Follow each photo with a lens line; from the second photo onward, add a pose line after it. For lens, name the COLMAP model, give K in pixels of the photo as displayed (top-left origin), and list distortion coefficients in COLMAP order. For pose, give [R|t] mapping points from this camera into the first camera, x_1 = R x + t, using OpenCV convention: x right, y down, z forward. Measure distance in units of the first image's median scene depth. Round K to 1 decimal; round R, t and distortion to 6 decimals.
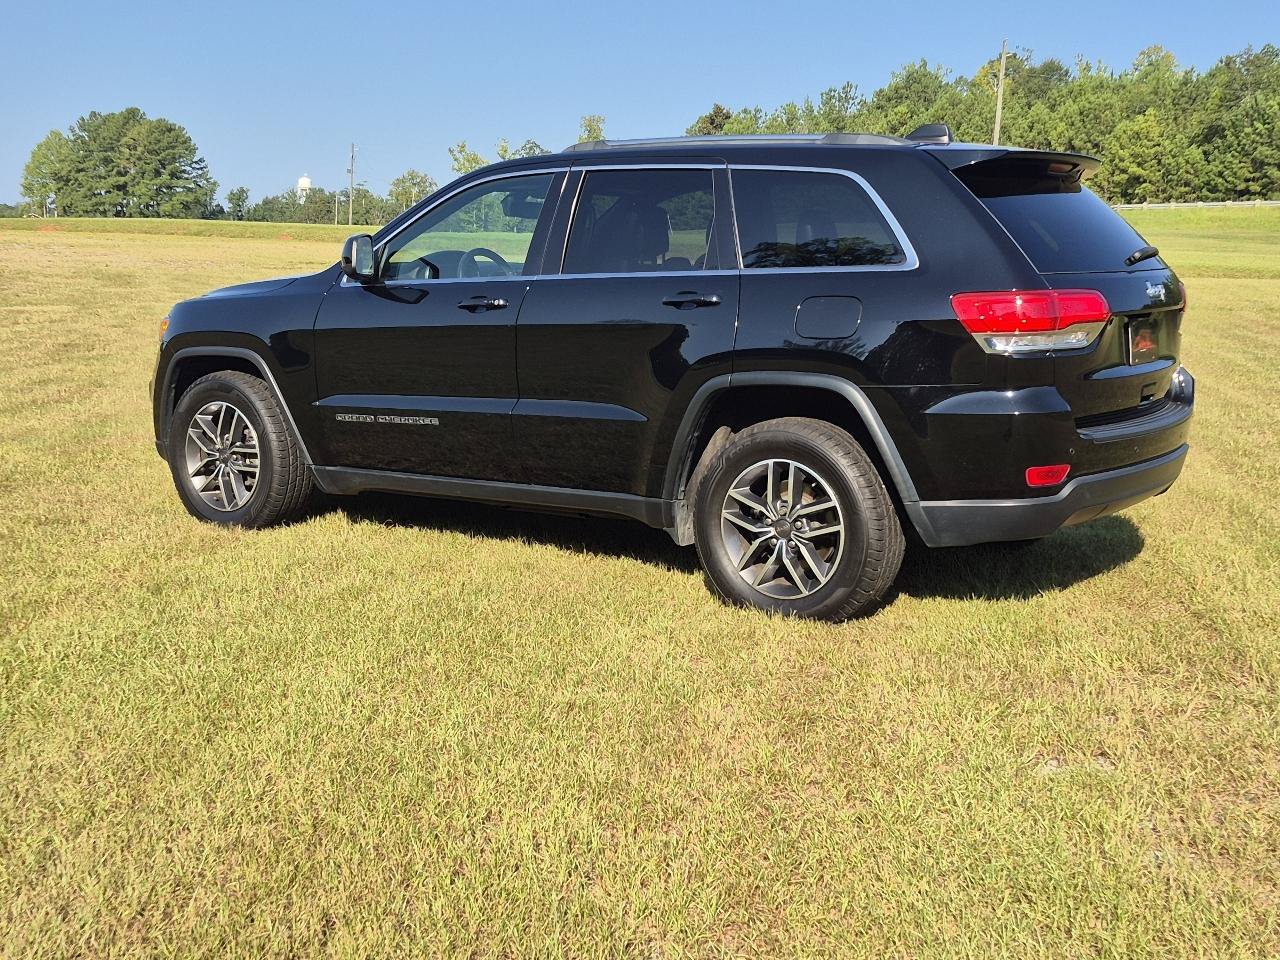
lens RADIAL K [[1564.2, 0, 640.0], [0, 1564.2, 480.0], [0, 0, 1]] dist [0.154823, -0.277870]
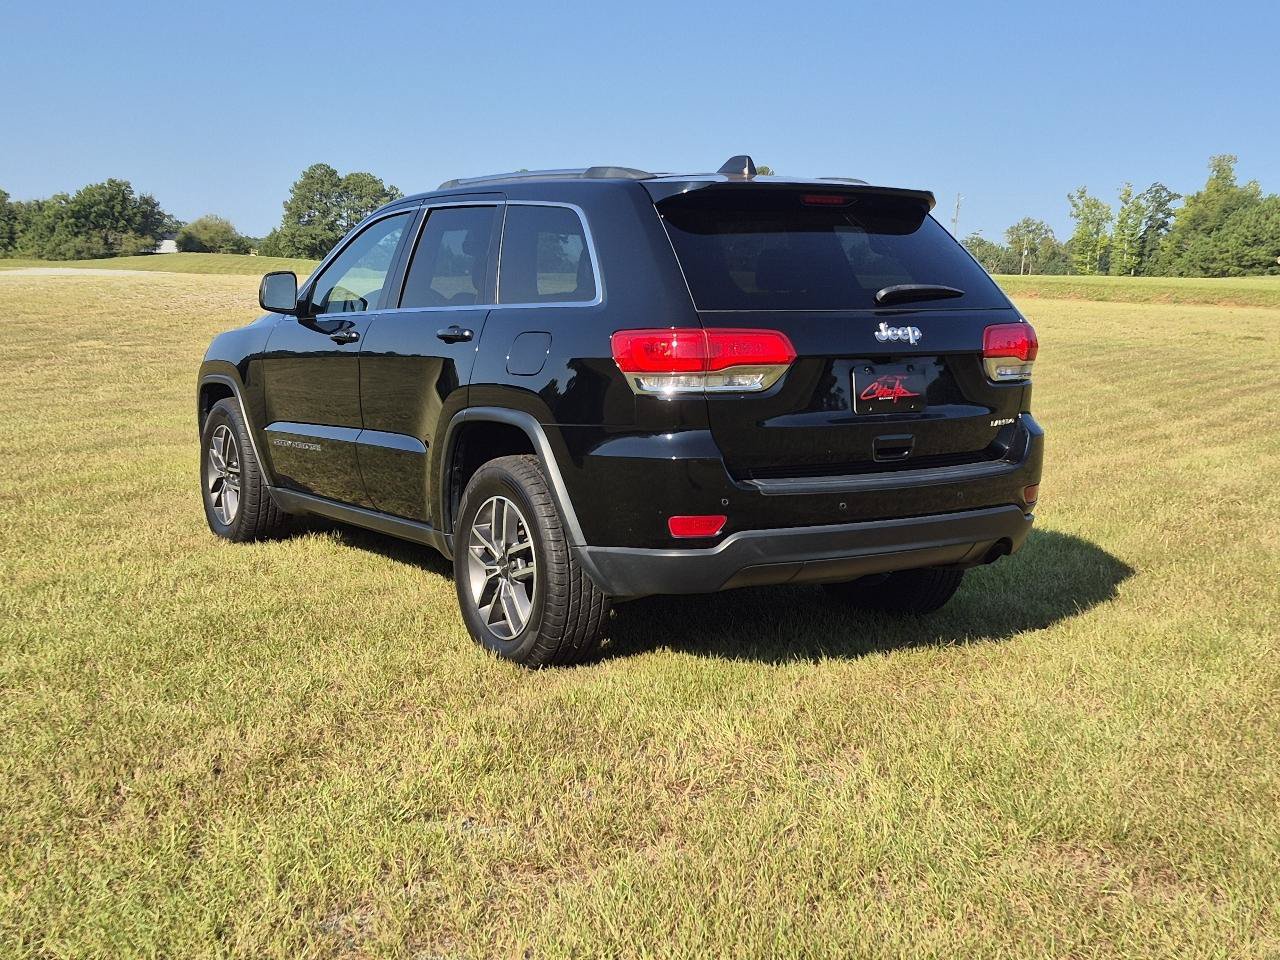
lens RADIAL K [[1564.2, 0, 640.0], [0, 1564.2, 480.0], [0, 0, 1]] dist [0.154823, -0.277870]
pose [[0.926923, 0.047568, -0.372225, 0.458153], [-0.058900, 0.998081, -0.019127, -0.008499], [0.370600, 0.039653, 0.927946, 0.102245]]
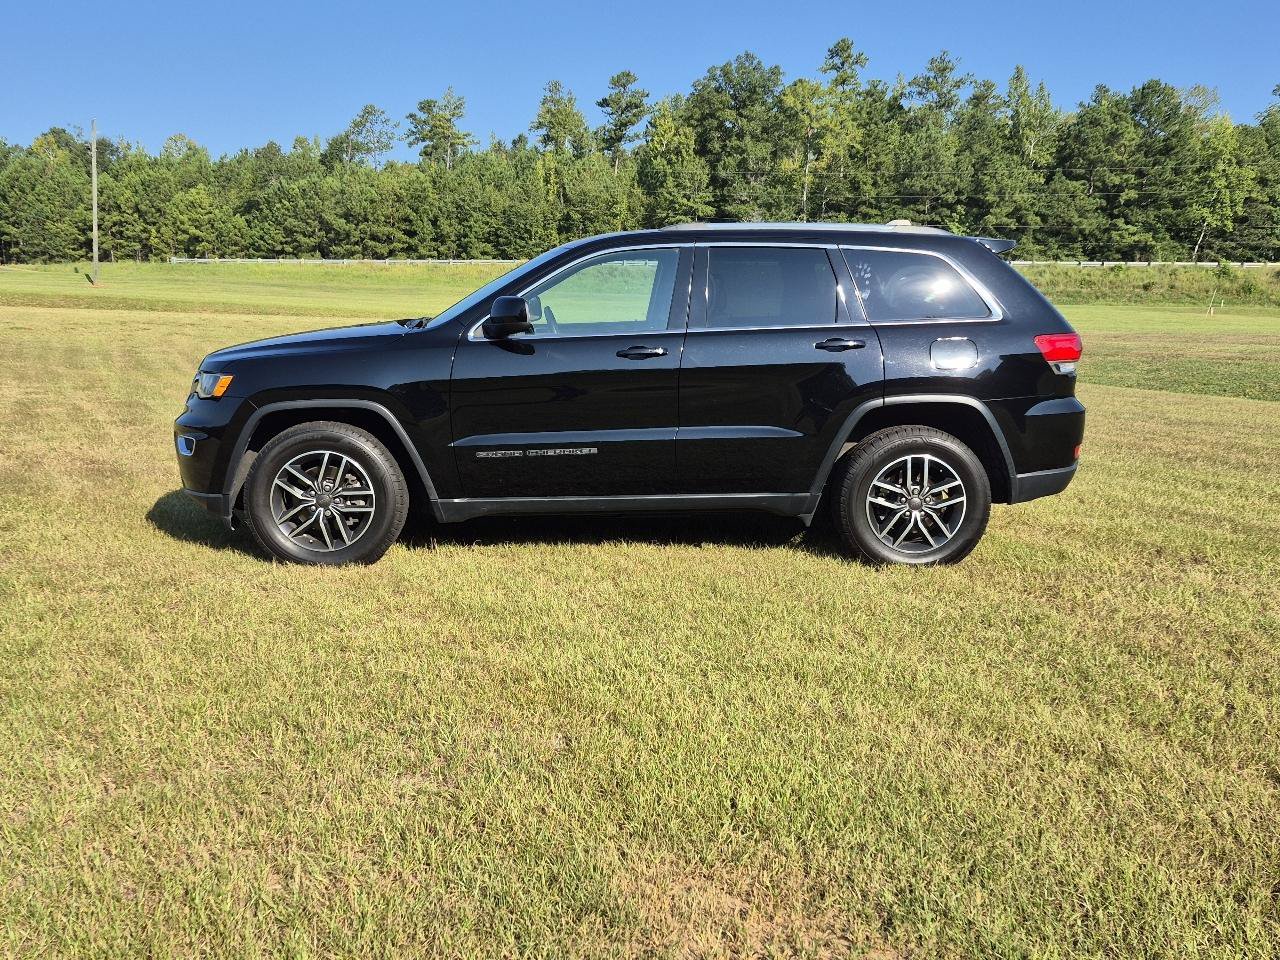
lens RADIAL K [[1208.1, 0, 640.0], [0, 1208.1, 480.0], [0, 0, 1]] dist [0.112037, -0.190868]
pose [[0.785240, -0.092246, 0.612282, -0.666735], [0.087869, 0.995434, 0.037280, -0.046133], [-0.612925, 0.024526, 0.789760, 0.245320]]
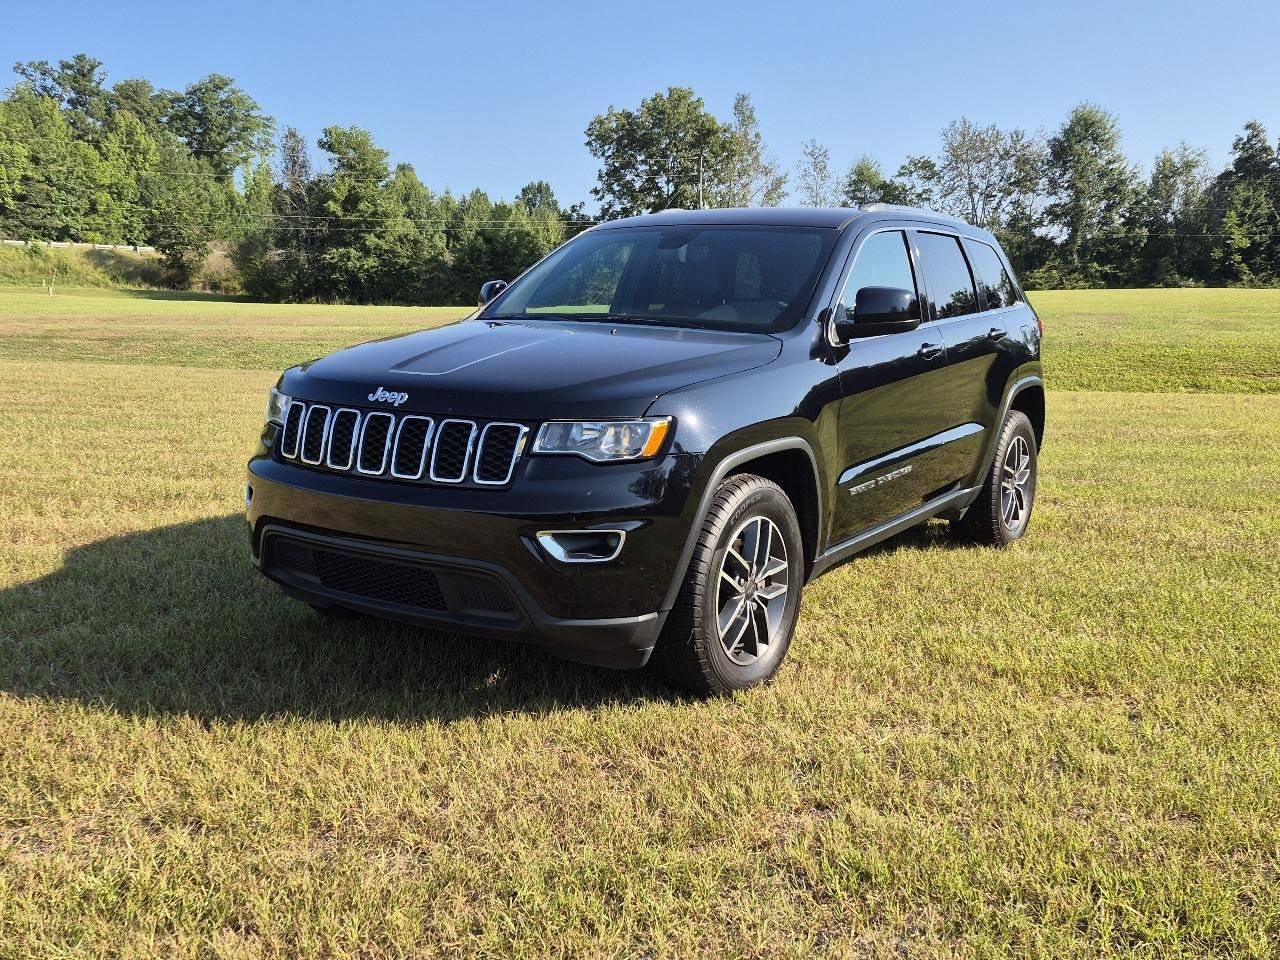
lens RADIAL K [[1208.1, 0, 640.0], [0, 1208.1, 480.0], [0, 0, 1]] dist [0.112037, -0.190868]
pose [[-0.067117, -0.160804, 0.984702, -0.886465], [0.132586, 0.976737, 0.168541, -0.182755], [-0.988897, 0.141869, -0.044235, 1.196024]]
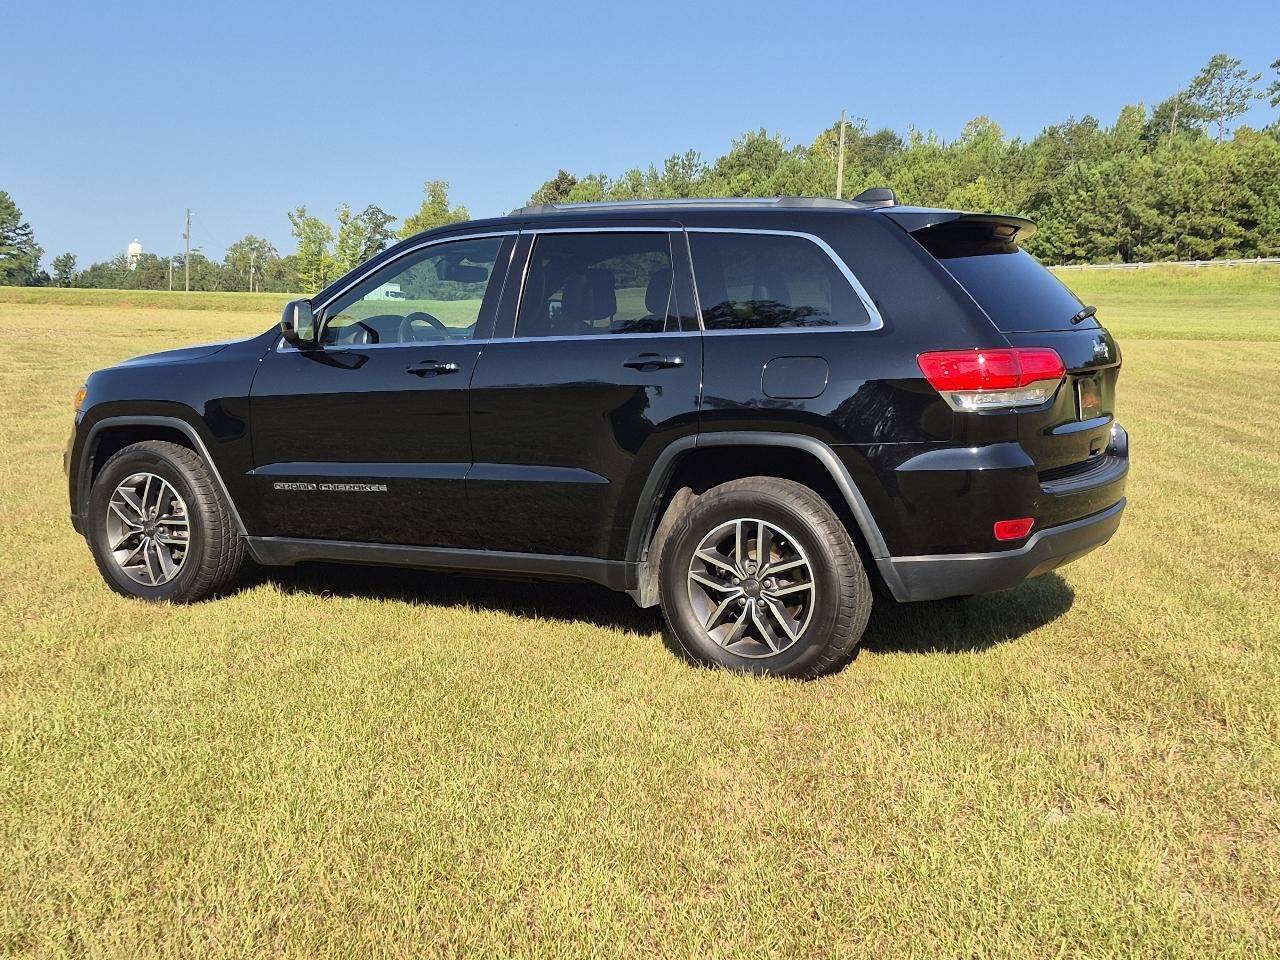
lens RADIAL K [[1568.7, 0, 648.7], [0, 1568.7, 500.6], [0, 0, 1]] dist [0.163471, -0.320971]
pose [[0.994711, -0.020040, 0.100736, -0.064229], [0.022842, 0.999382, -0.026735, 0.000538], [-0.100137, 0.028895, 0.994554, 0.003434]]
